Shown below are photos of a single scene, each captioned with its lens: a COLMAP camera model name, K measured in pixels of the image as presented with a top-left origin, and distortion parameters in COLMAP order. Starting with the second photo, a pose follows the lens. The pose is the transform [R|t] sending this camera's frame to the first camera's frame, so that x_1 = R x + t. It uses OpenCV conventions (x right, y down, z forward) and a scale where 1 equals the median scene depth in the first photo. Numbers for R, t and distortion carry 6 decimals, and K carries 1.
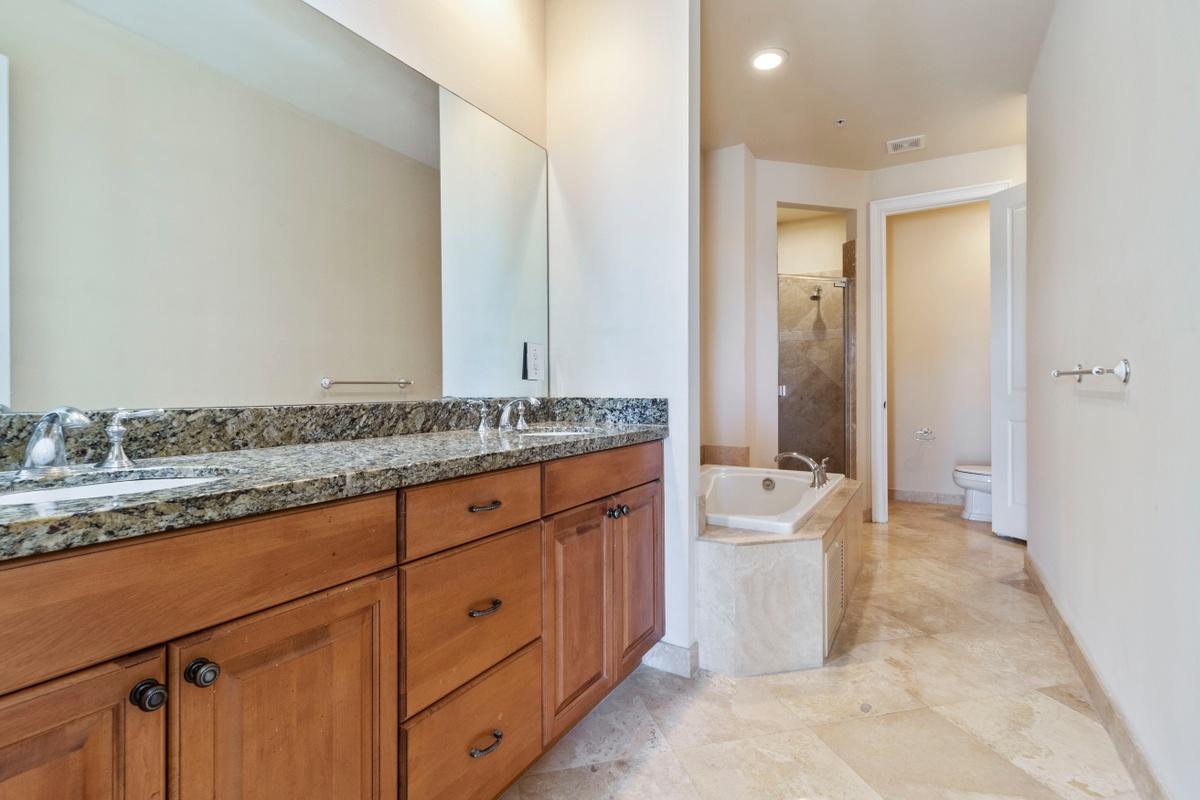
lens RADIAL K [[552.7, 0, 602.7], [0, 552.7, 390.7], [0, 0, 1]] dist [0.002808, 0.000111]
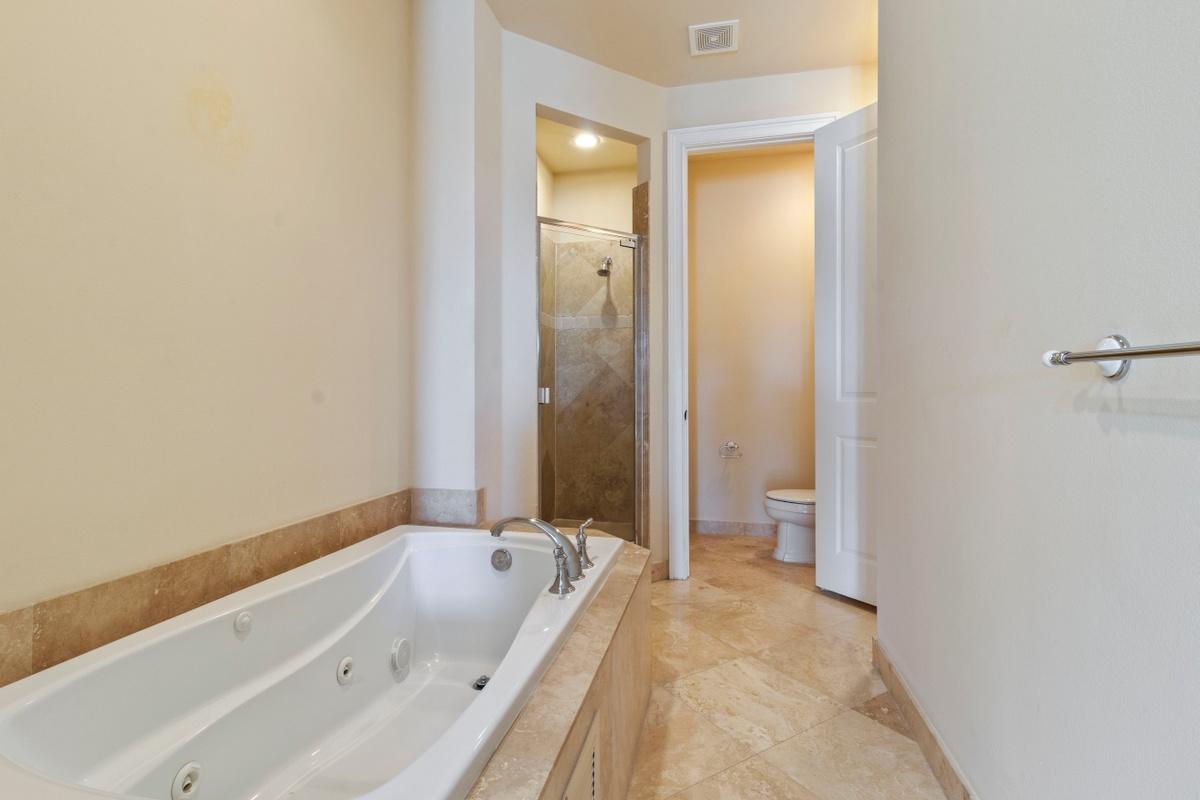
lens RADIAL K [[552.7, 0, 598.7], [0, 552.7, 398.8], [0, 0, 1]] dist [0.002808, 0.000111]
pose [[0.951165, -0.002605, 0.308672, 0.177700], [-0.000238, 0.999958, 0.009173, -0.002181], [-0.308683, -0.008798, 0.951124, 0.346076]]
